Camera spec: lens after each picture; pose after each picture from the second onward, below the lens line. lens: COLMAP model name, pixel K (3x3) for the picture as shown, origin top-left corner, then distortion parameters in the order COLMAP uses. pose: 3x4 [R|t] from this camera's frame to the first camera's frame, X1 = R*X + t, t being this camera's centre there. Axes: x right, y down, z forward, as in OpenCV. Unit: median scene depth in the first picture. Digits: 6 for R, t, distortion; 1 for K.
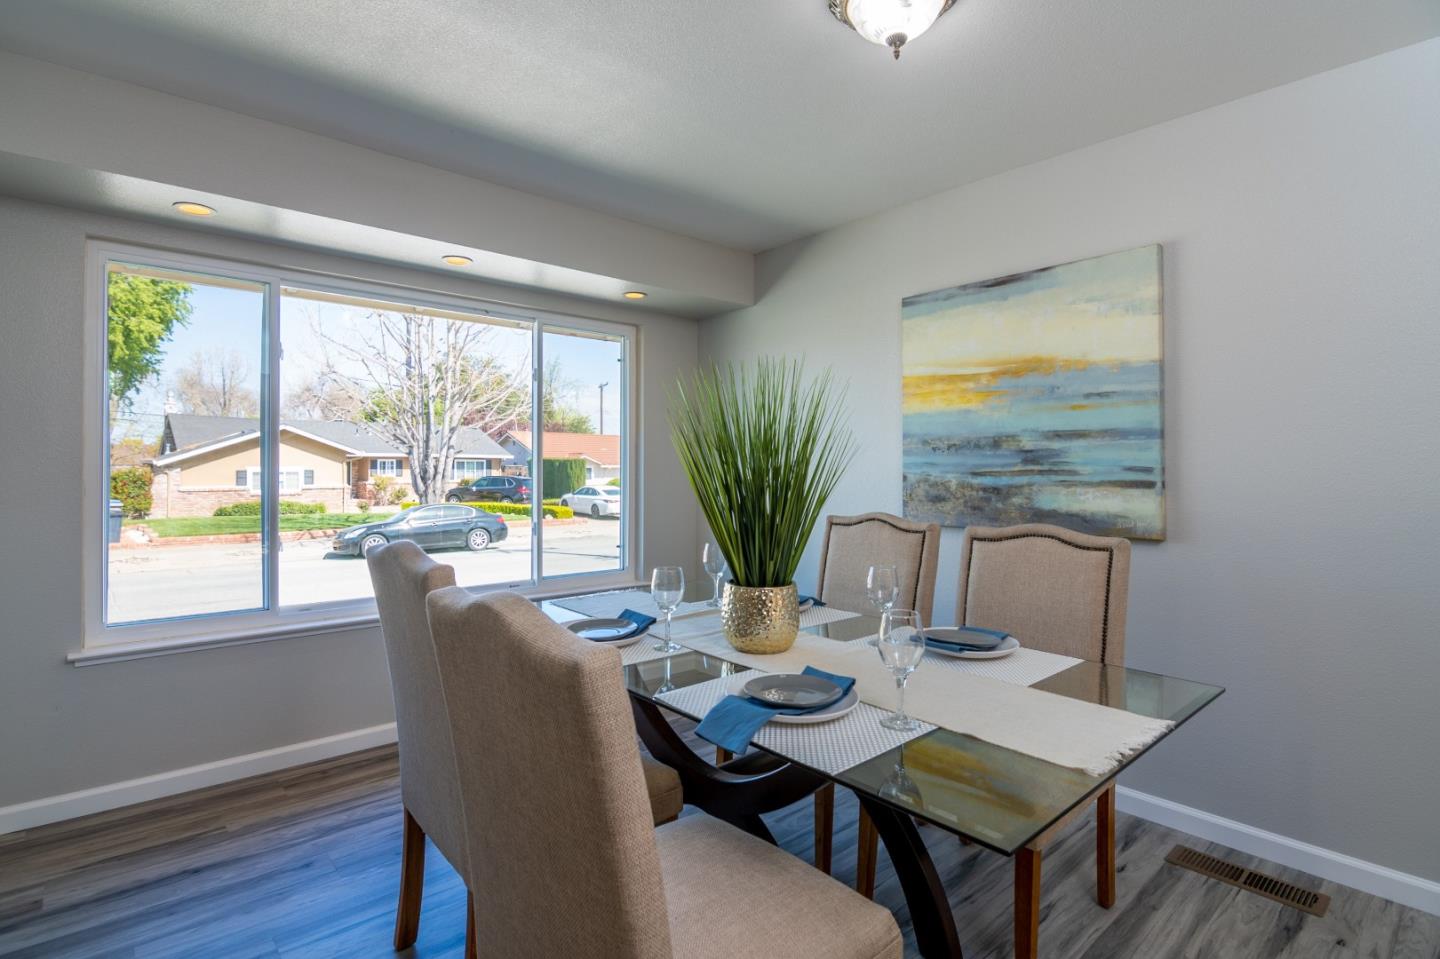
lens RADIAL K [[685.9, 0, 720.3], [0, 685.9, 469.1], [0, 0, 1]] dist [-0.017760, -0.000171]
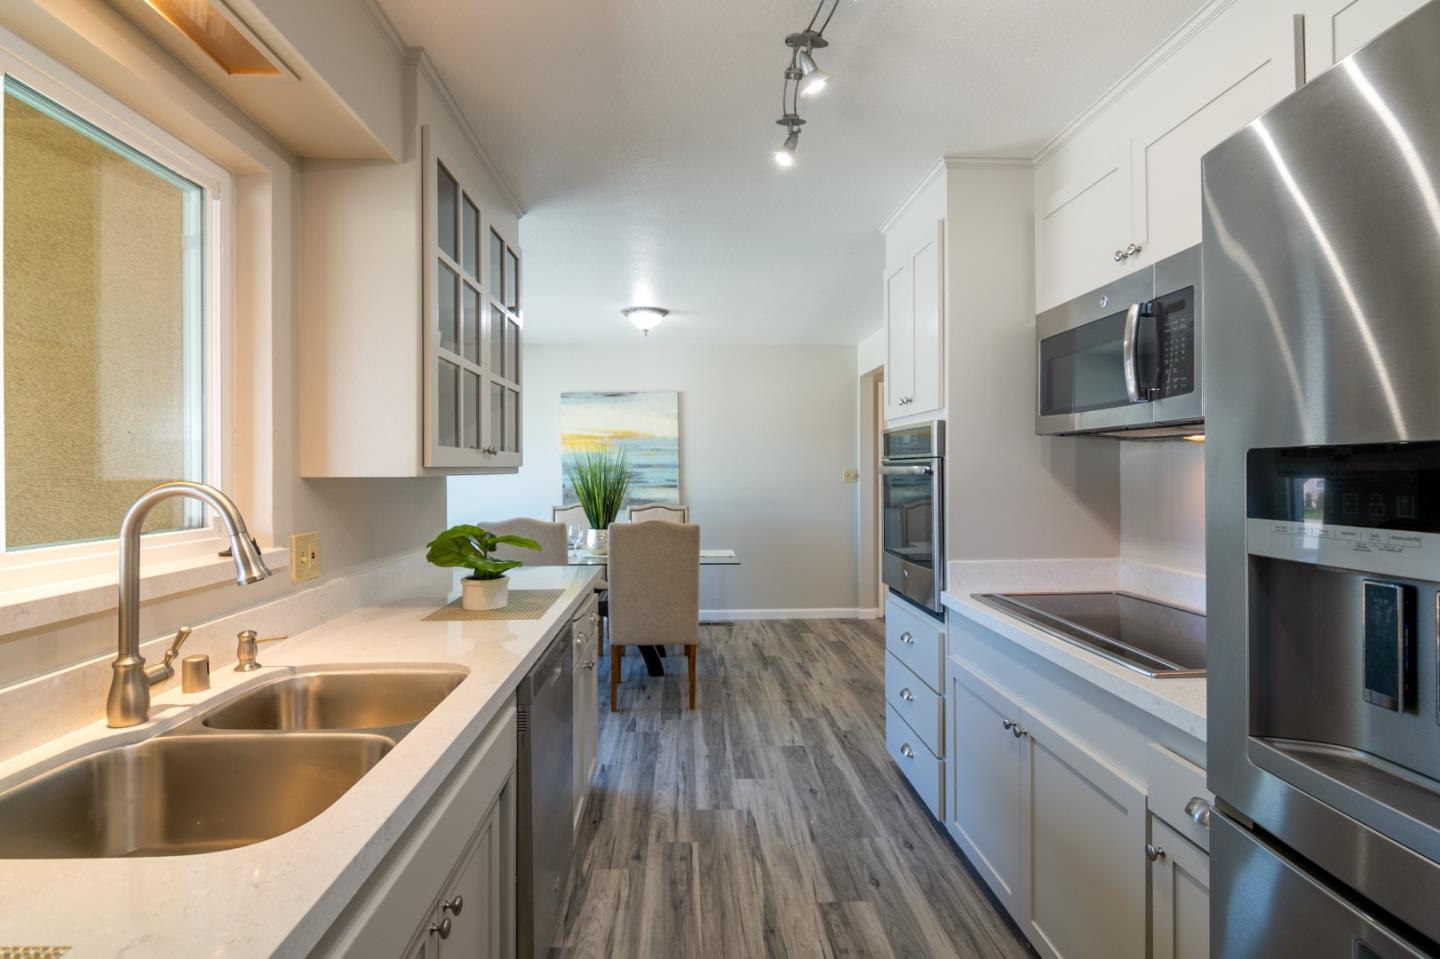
lens RADIAL K [[685.9, 0, 720.3], [0, 685.9, 474.1], [0, 0, 1]] dist [-0.017760, -0.000171]
pose [[0.617306, -0.009580, 0.786665, -1.192654], [0.012406, 0.999920, 0.002442, -0.025831], [-0.786625, 0.008251, 0.617376, -0.660517]]
